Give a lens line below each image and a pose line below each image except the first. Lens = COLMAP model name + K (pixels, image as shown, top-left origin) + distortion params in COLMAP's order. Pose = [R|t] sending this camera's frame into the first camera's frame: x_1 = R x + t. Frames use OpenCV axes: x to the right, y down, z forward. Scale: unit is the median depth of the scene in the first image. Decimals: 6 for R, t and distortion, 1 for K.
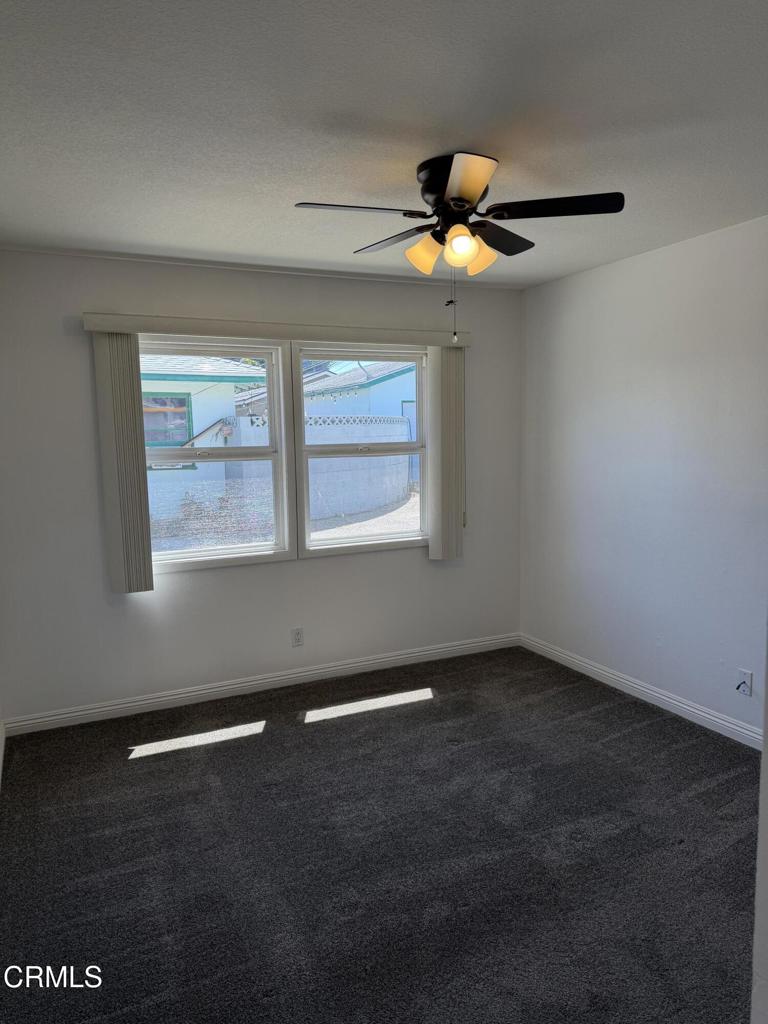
lens RADIAL K [[716.4, 0, 345.5], [0, 716.4, 511.8], [0, 0, 1]] dist [0.105944, -0.001767]
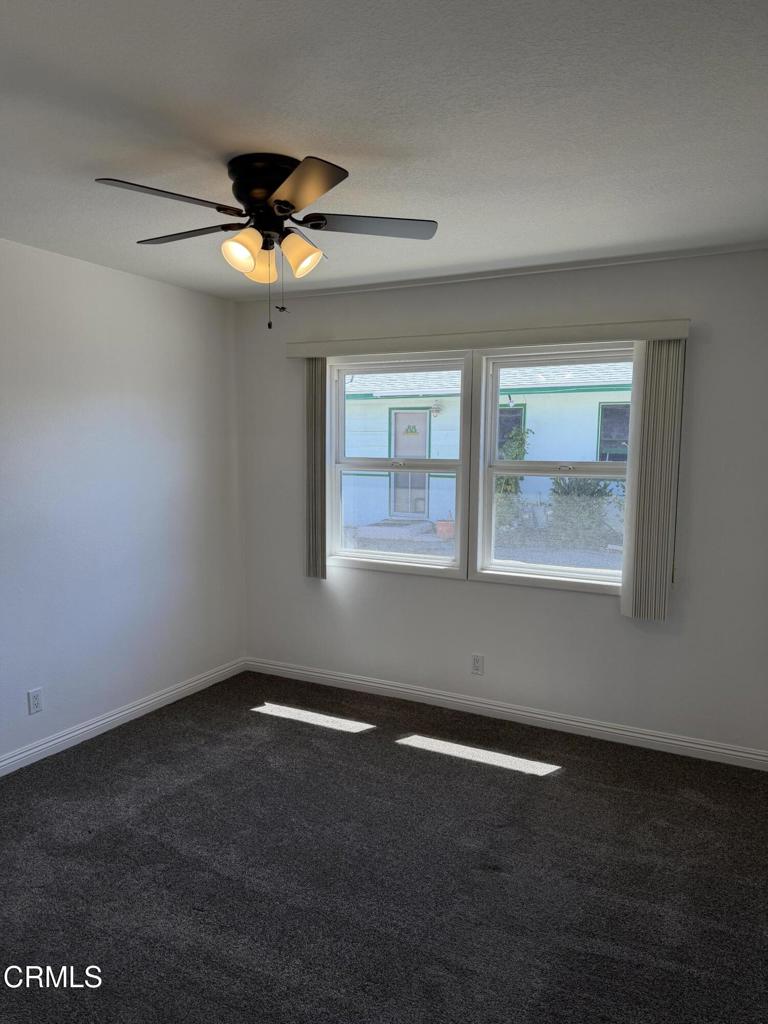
lens RADIAL K [[716.4, 0, 345.5], [0, 716.4, 511.8], [0, 0, 1]] dist [0.105944, -0.001767]
pose [[0.623309, 0.103223, -0.775133, 0.561062], [-0.113223, 0.992717, 0.041152, -0.044383], [0.773735, 0.062112, 0.630457, 0.274129]]
